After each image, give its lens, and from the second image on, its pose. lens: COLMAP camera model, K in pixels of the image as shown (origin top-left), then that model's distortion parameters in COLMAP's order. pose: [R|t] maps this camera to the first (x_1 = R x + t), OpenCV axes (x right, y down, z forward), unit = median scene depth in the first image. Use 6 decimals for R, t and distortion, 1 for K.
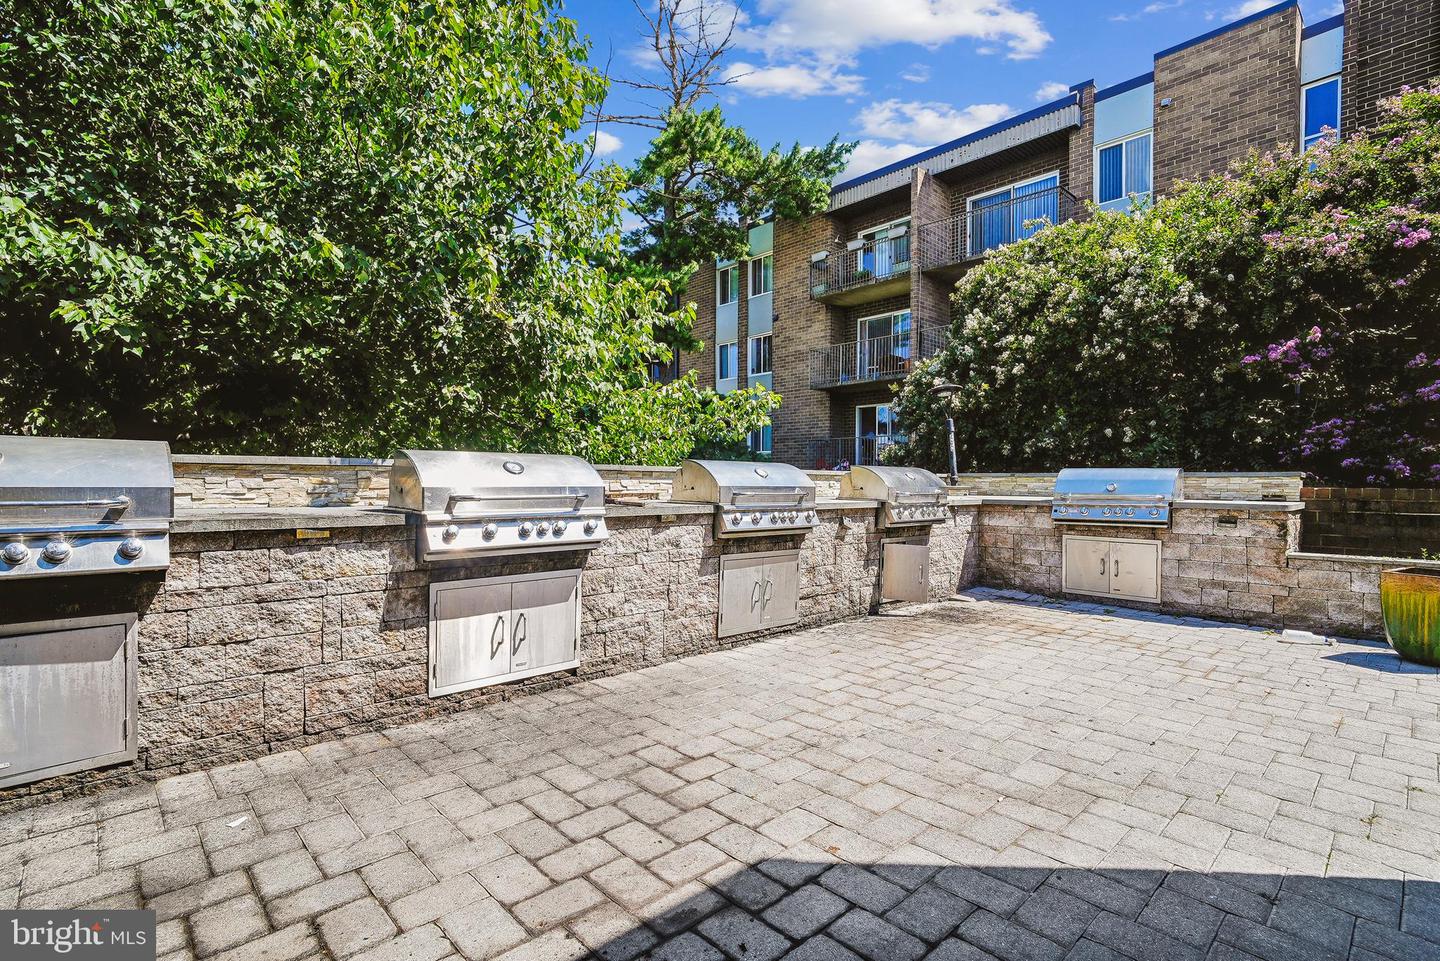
lens RADIAL K [[682.7, 0, 718.3], [0, 682.7, 481.6], [0, 0, 1]] dist [-0.009037, 0.001136]
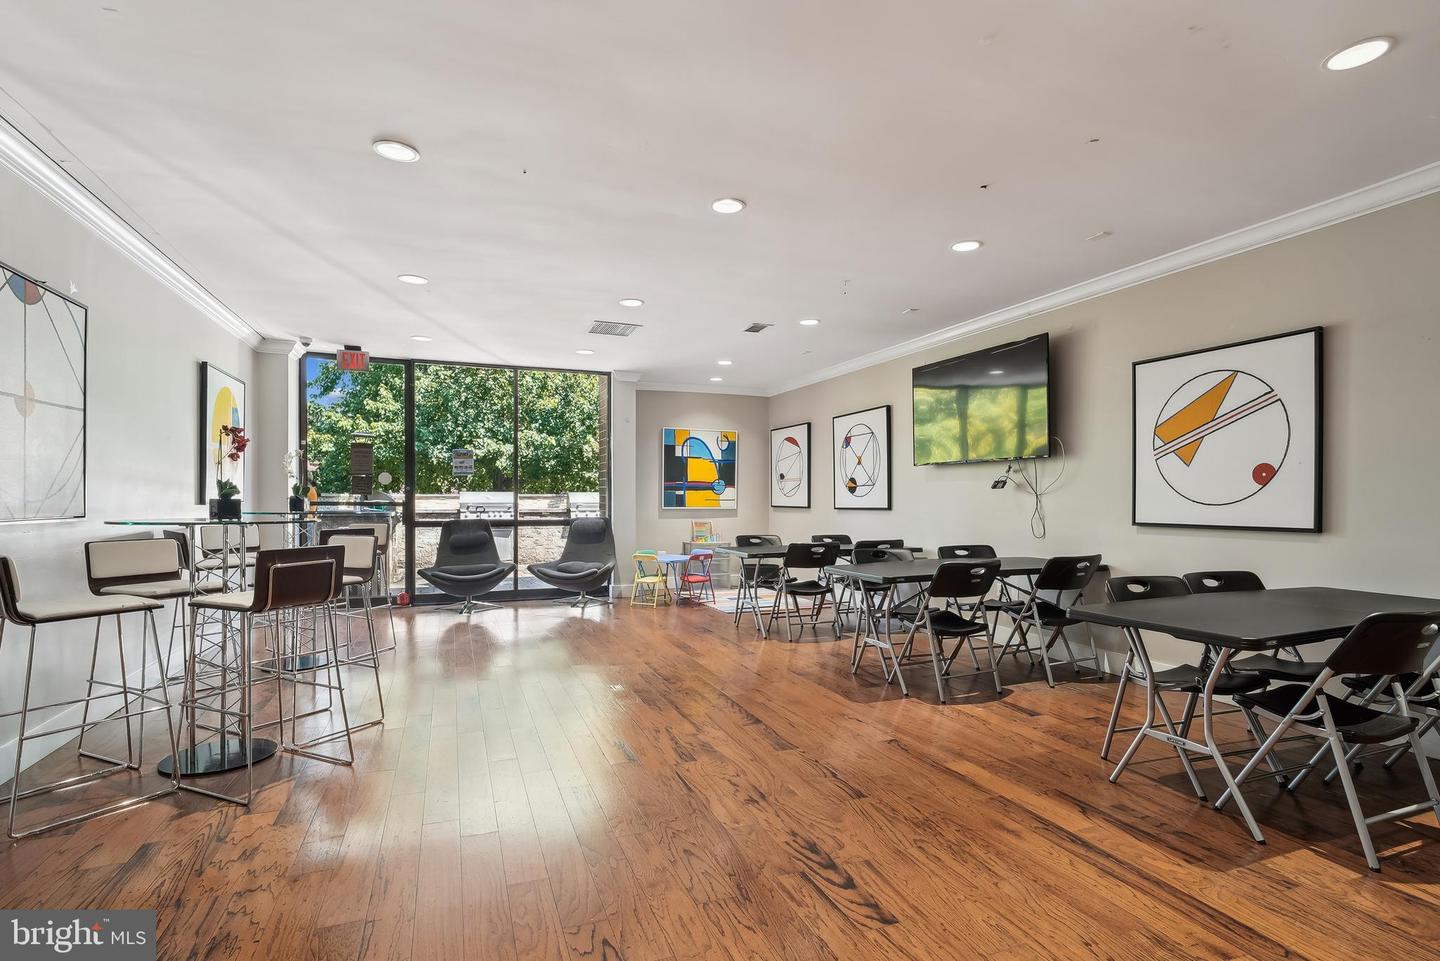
lens RADIAL K [[682.7, 0, 719.2], [0, 682.7, 488.3], [0, 0, 1]] dist [-0.009037, 0.001136]
pose [[0.930167, -0.016435, -0.366769, 1.861686], [0.014237, 0.999861, -0.008697, -0.027135], [0.366861, 0.002868, 0.930272, -2.413319]]
